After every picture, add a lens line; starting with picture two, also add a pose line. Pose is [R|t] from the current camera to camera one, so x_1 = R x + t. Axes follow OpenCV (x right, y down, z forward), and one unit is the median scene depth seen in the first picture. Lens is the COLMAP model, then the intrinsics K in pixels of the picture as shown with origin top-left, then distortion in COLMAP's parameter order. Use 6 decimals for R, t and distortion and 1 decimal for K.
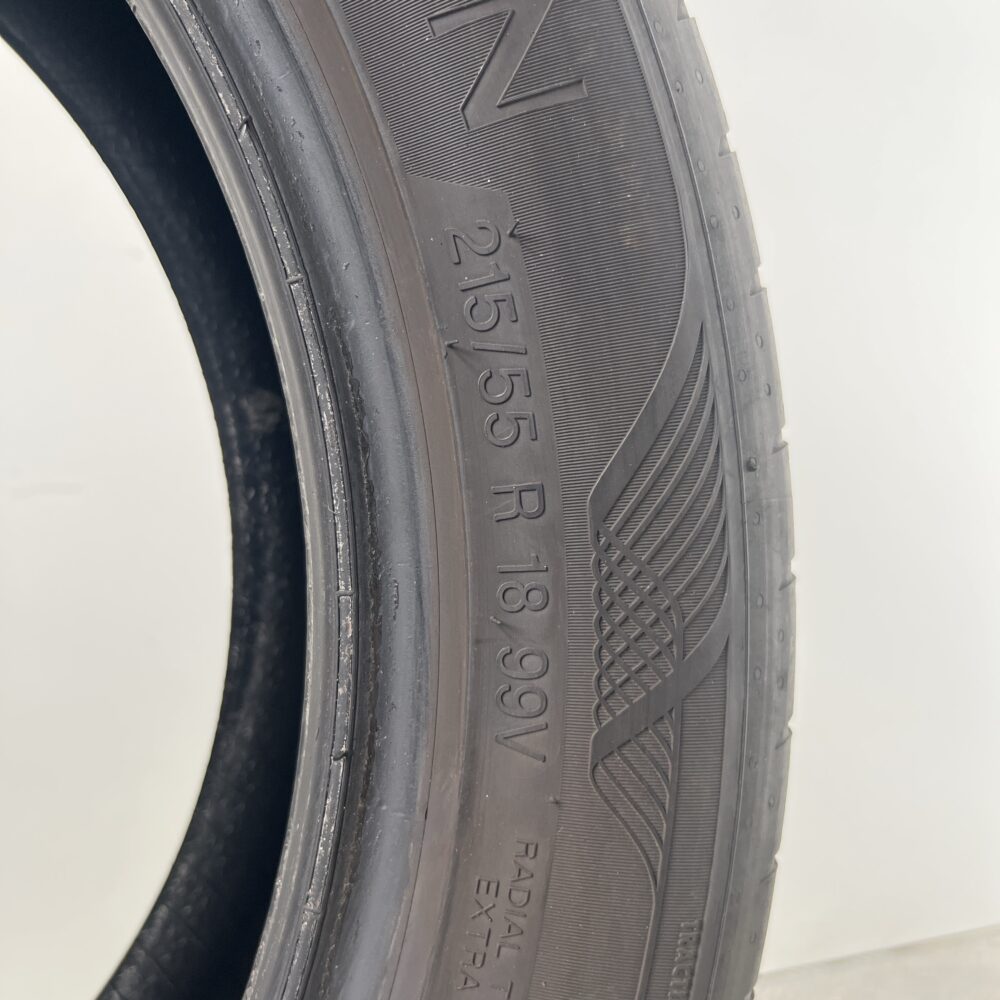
lens RADIAL K [[1072.1, 0, 496.3], [0, 1072.1, 499.3], [0, 0, 1]] dist [0.030585, 0.000000]
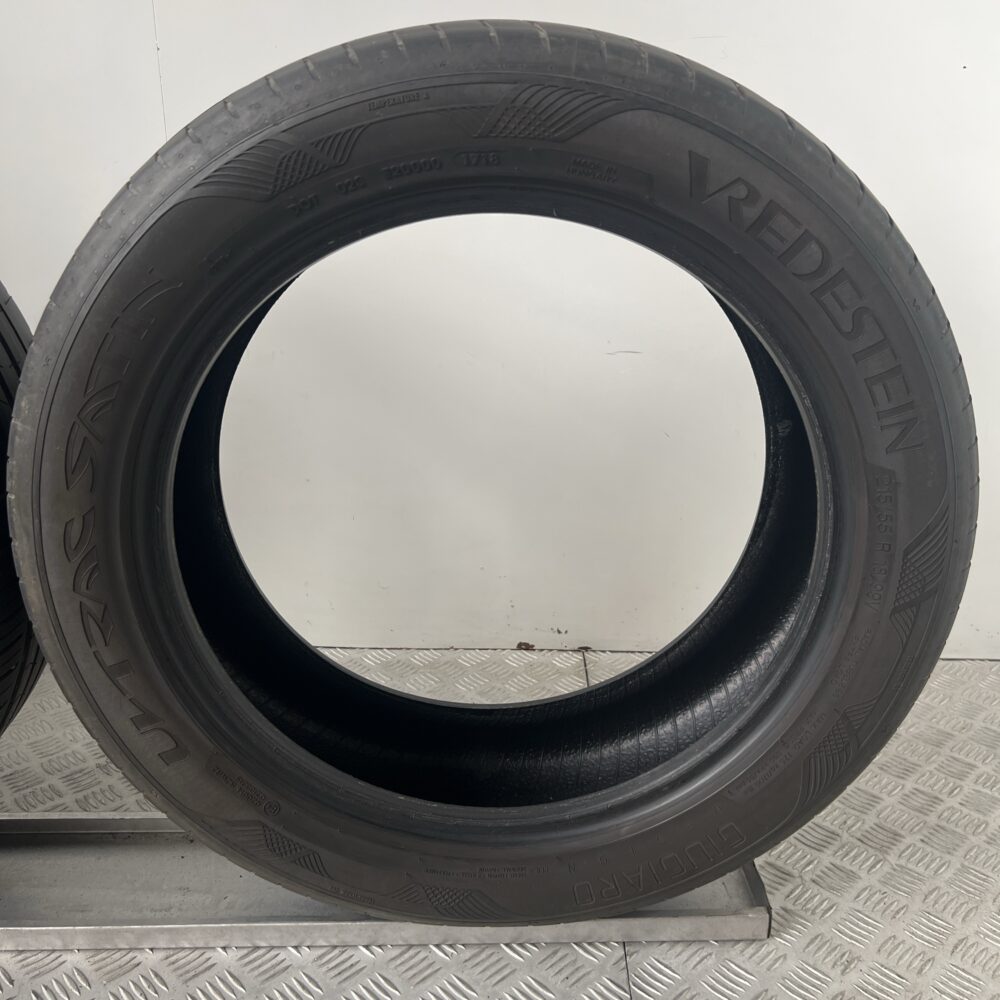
lens RADIAL K [[1072.1, 0, 500.9], [0, 1072.1, 507.8], [0, 0, 1]] dist [0.030585, 0.000000]
pose [[0.949346, 0.160405, -0.270210, -0.237364], [-0.052151, 0.928401, 0.367902, -1.361710], [0.309876, -0.335175, 0.889738, -2.547203]]
